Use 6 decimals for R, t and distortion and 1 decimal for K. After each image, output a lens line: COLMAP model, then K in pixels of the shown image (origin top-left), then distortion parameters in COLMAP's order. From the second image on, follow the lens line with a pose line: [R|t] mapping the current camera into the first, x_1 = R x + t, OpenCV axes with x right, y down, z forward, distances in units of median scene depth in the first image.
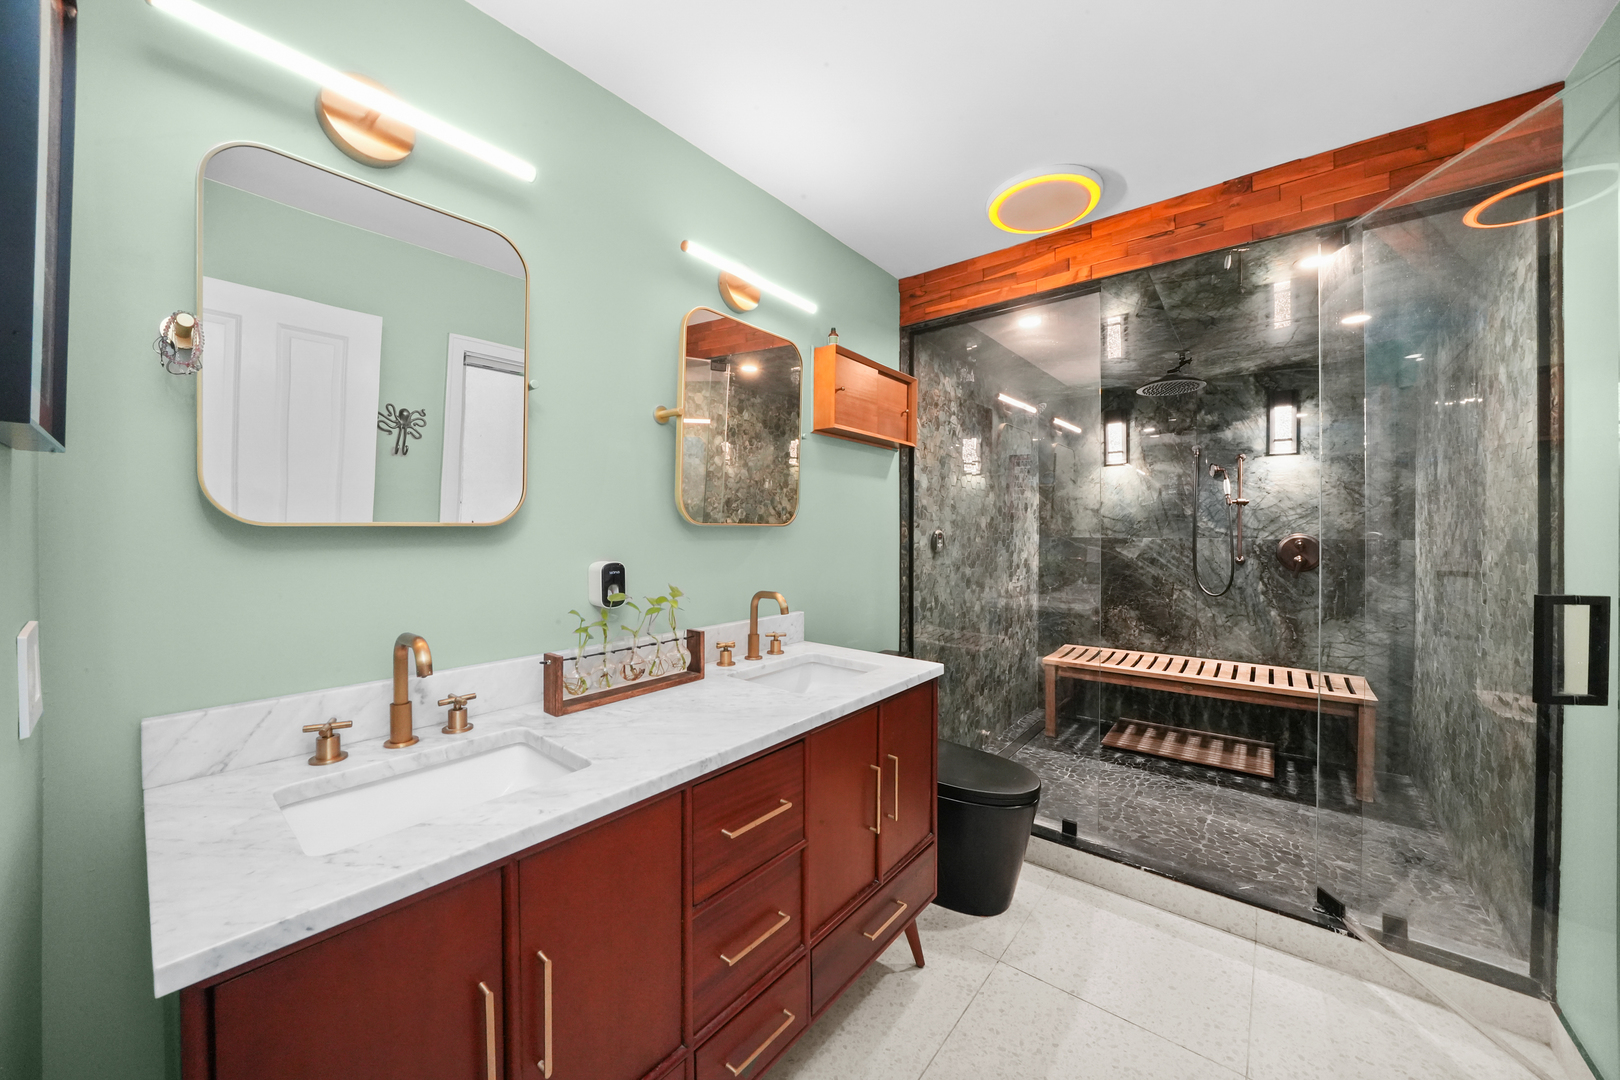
lens RADIAL K [[569.9, 0, 810.0], [0, 569.9, 535.3], [0, 0, 1]] dist [-0.021475, -0.000058]
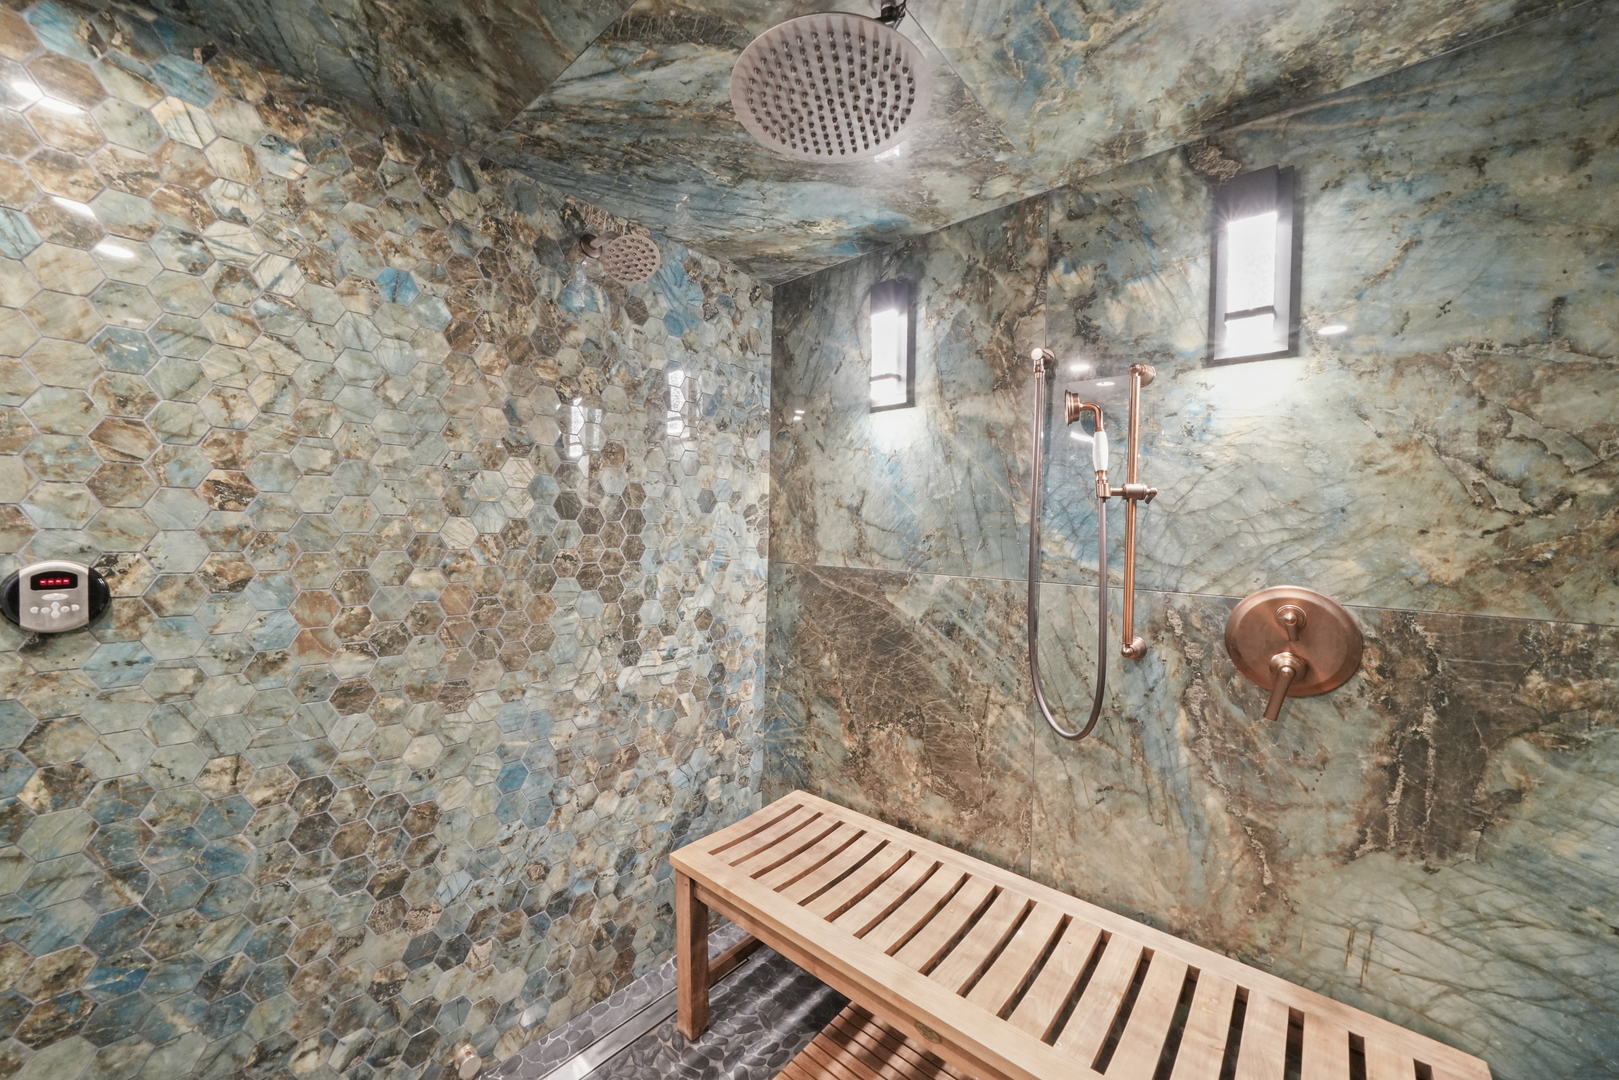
lens RADIAL K [[598.0, 0, 804.0], [0, 598.0, 539.9], [0, 0, 1]] dist [-0.019440, 0.003783]
pose [[0.999196, 0.020400, -0.034514, 0.568074], [-0.019997, 0.999728, 0.011985, -0.028680], [0.034749, -0.011285, 0.999332, 0.607813]]
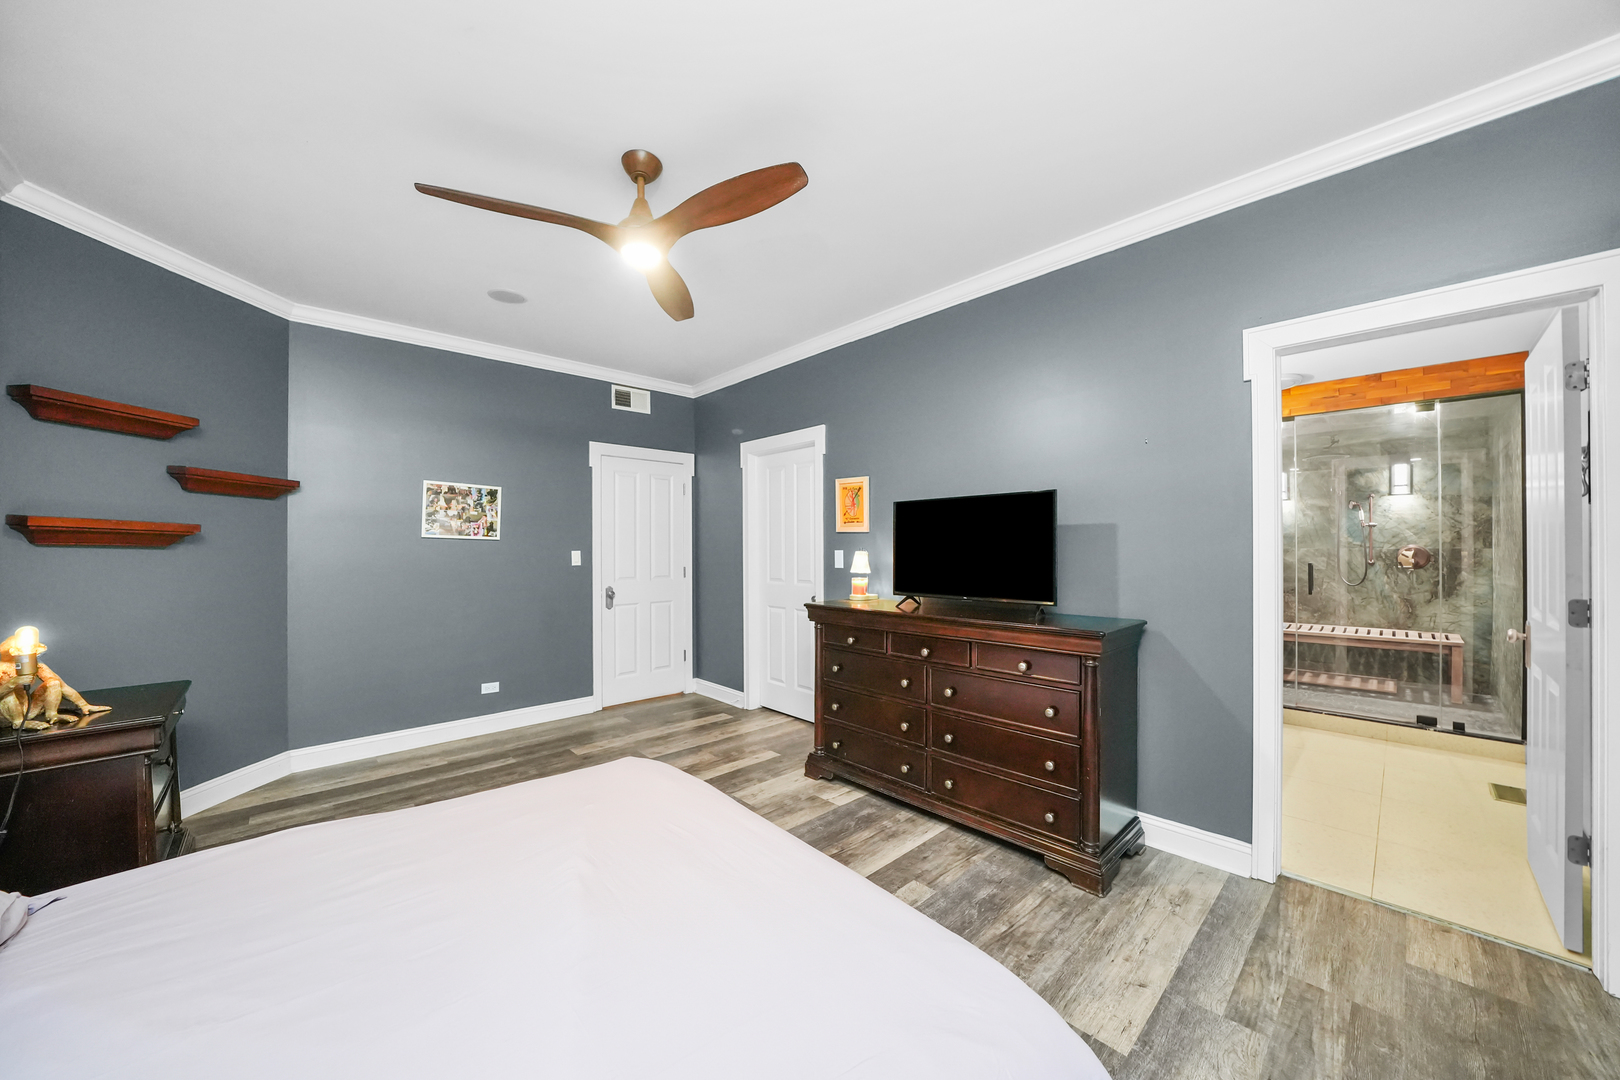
lens RADIAL K [[560.6, 0, 810.0], [0, 560.6, 540.0], [0, 0, 1]] dist [-0.019653, 0.000110]
pose [[0.991426, 0.002092, -0.130653, -0.585031], [-0.004069, 0.999881, -0.014870, 0.012303], [0.130606, 0.015274, 0.991317, -0.720466]]
